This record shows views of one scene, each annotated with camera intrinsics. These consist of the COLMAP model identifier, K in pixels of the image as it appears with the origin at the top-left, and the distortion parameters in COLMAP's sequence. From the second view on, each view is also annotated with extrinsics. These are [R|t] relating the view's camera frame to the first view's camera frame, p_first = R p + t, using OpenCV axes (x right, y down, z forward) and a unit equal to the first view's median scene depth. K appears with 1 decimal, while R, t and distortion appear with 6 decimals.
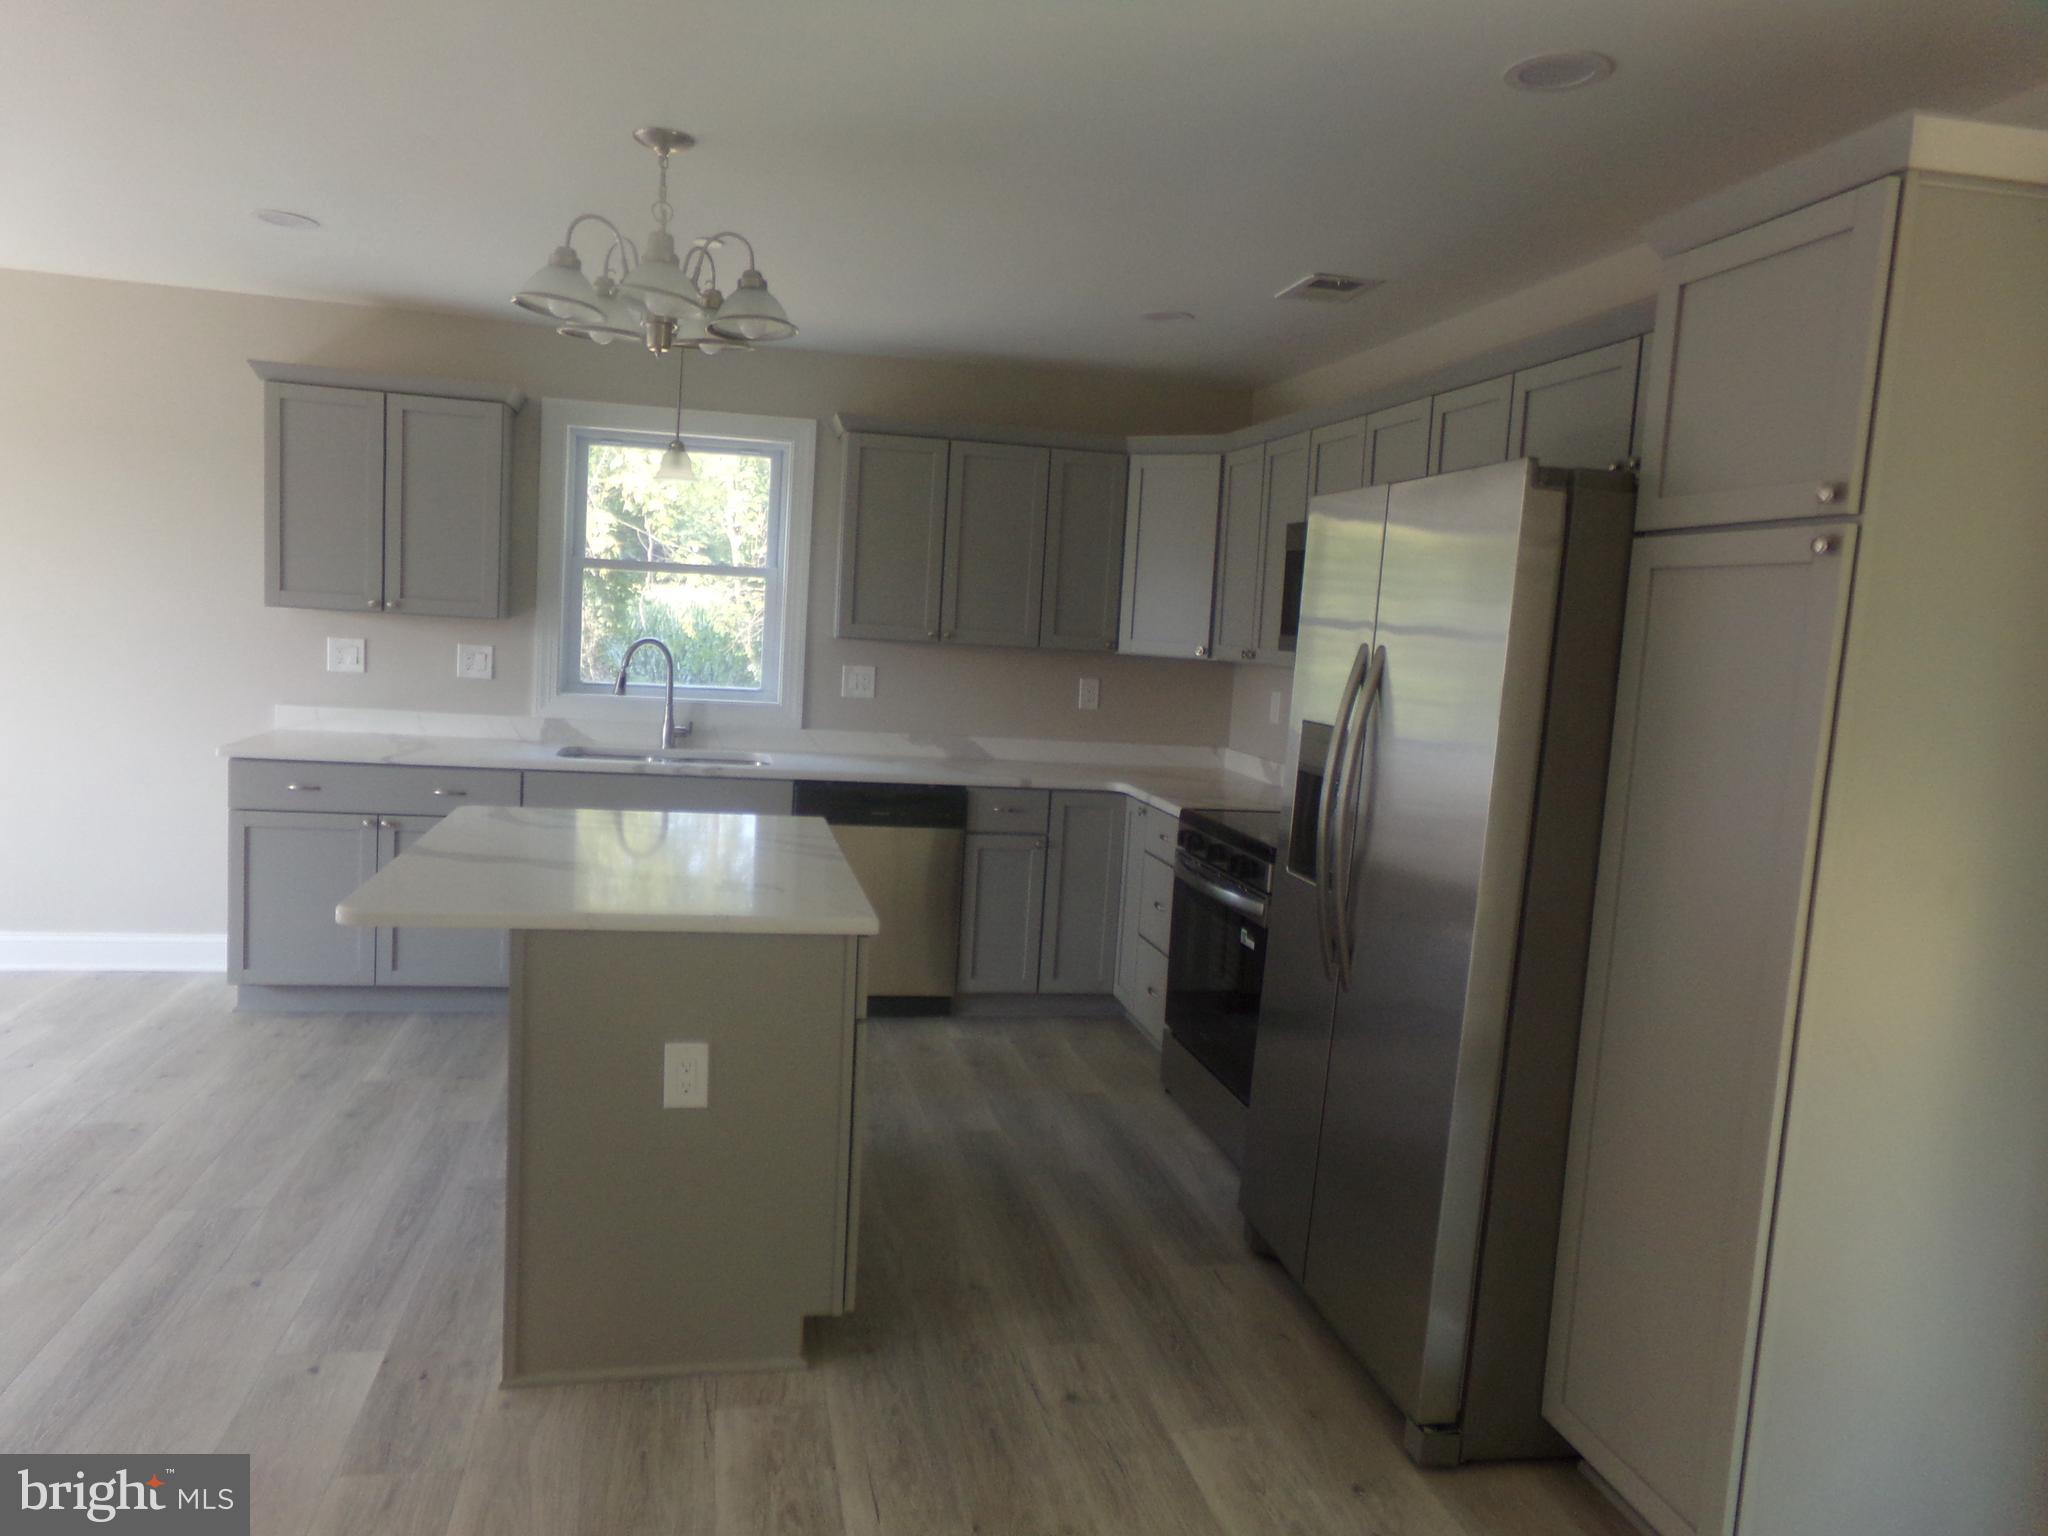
lens RADIAL K [[1381.0, 0, 1022.3], [0, 1381.0, 782.3], [0, 0, 1]] dist [0.000679, 0.002851]
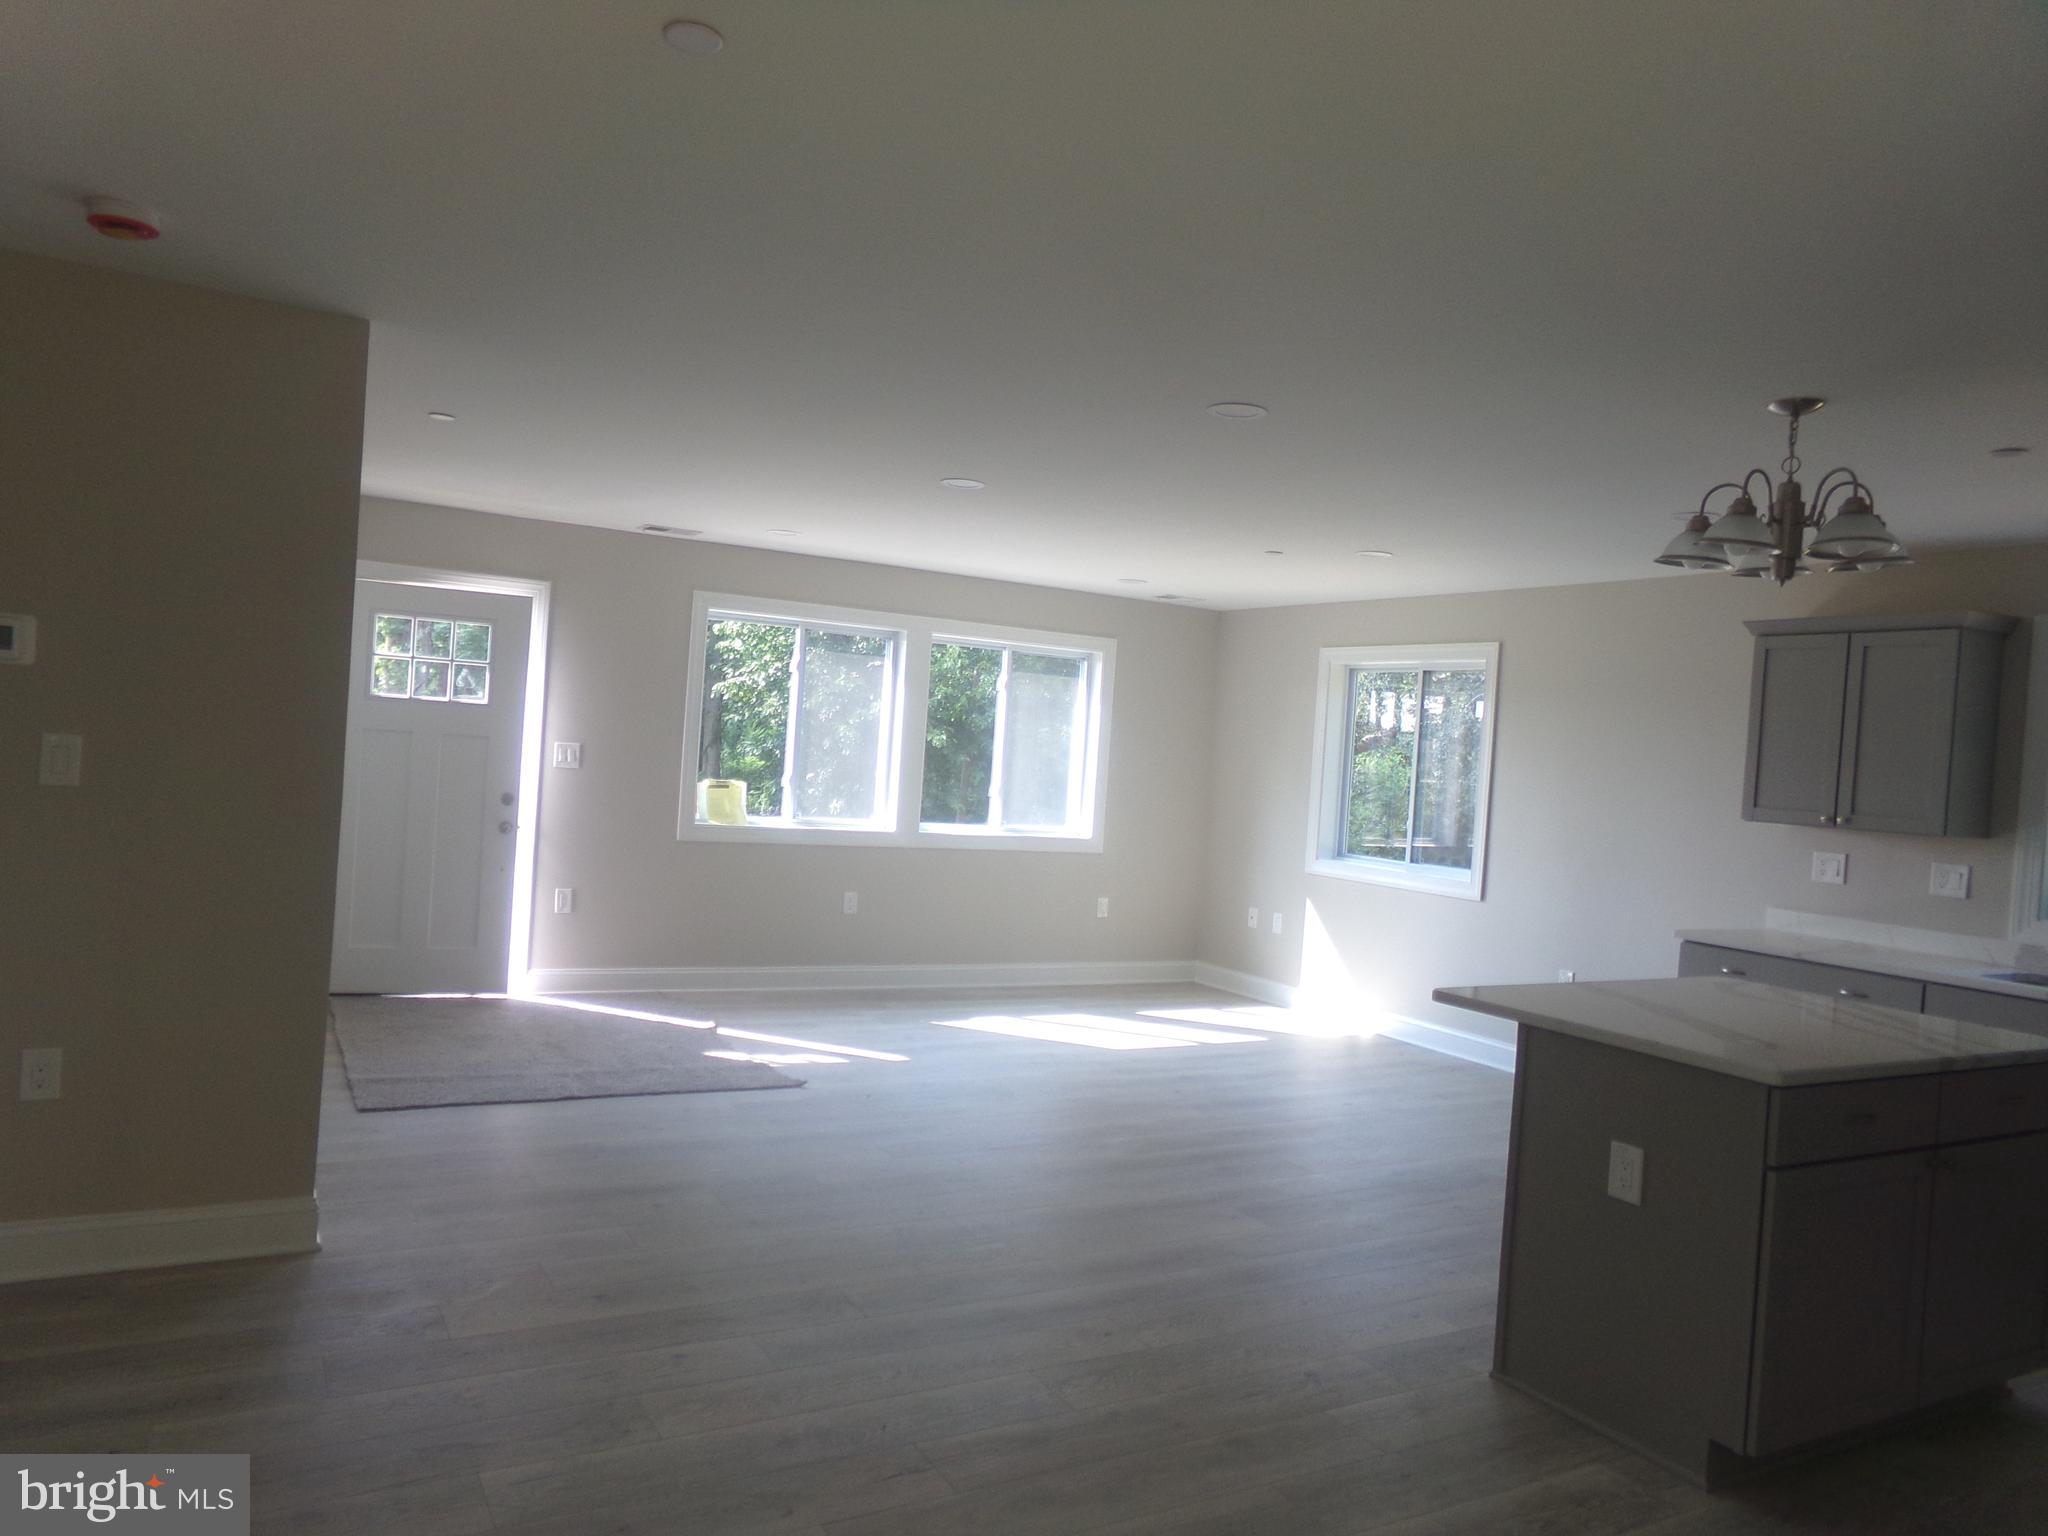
lens RADIAL K [[1381.0, 0, 1012.6], [0, 1381.0, 767.6], [0, 0, 1]] dist [0.000679, 0.002851]
pose [[0.317462, -0.028548, -0.947841, 0.398671], [-0.157485, 0.984079, -0.082386, 0.026162], [0.935102, 0.175425, 0.307912, 0.038358]]
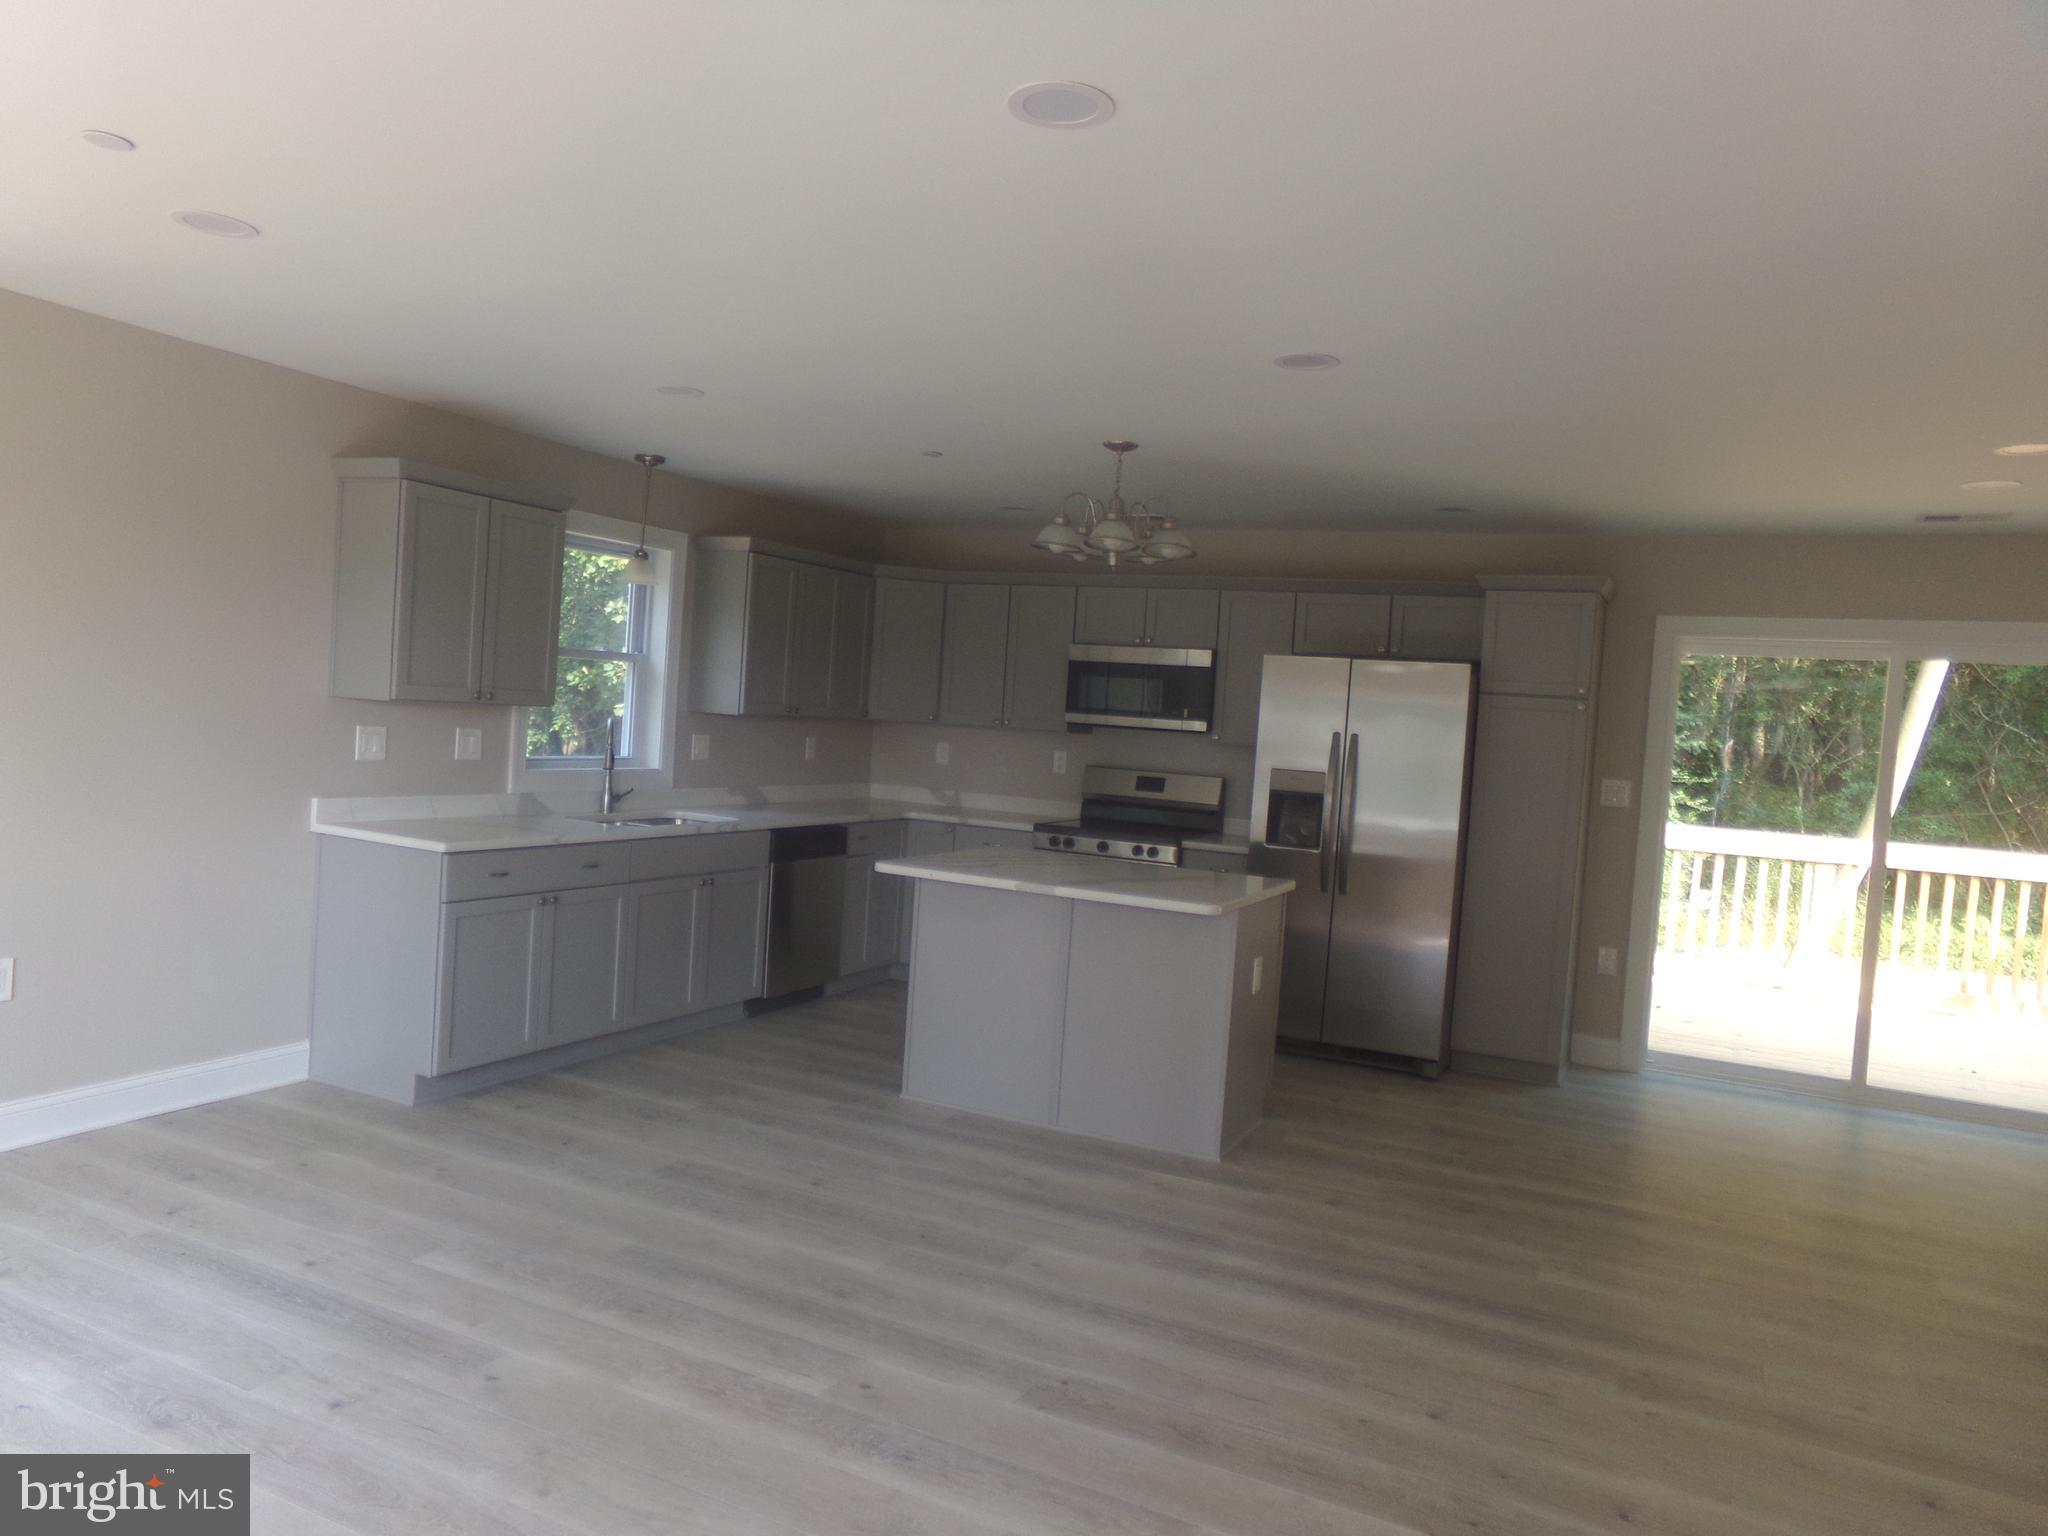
lens RADIAL K [[1381.0, 0, 1006.8], [0, 1381.0, 759.7], [0, 0, 1]] dist [0.000679, 0.002851]
pose [[0.634652, -0.046871, 0.771375, -0.935398], [0.060077, 0.998131, 0.011221, -0.062356], [-0.770459, 0.039220, 0.636282, 0.019027]]
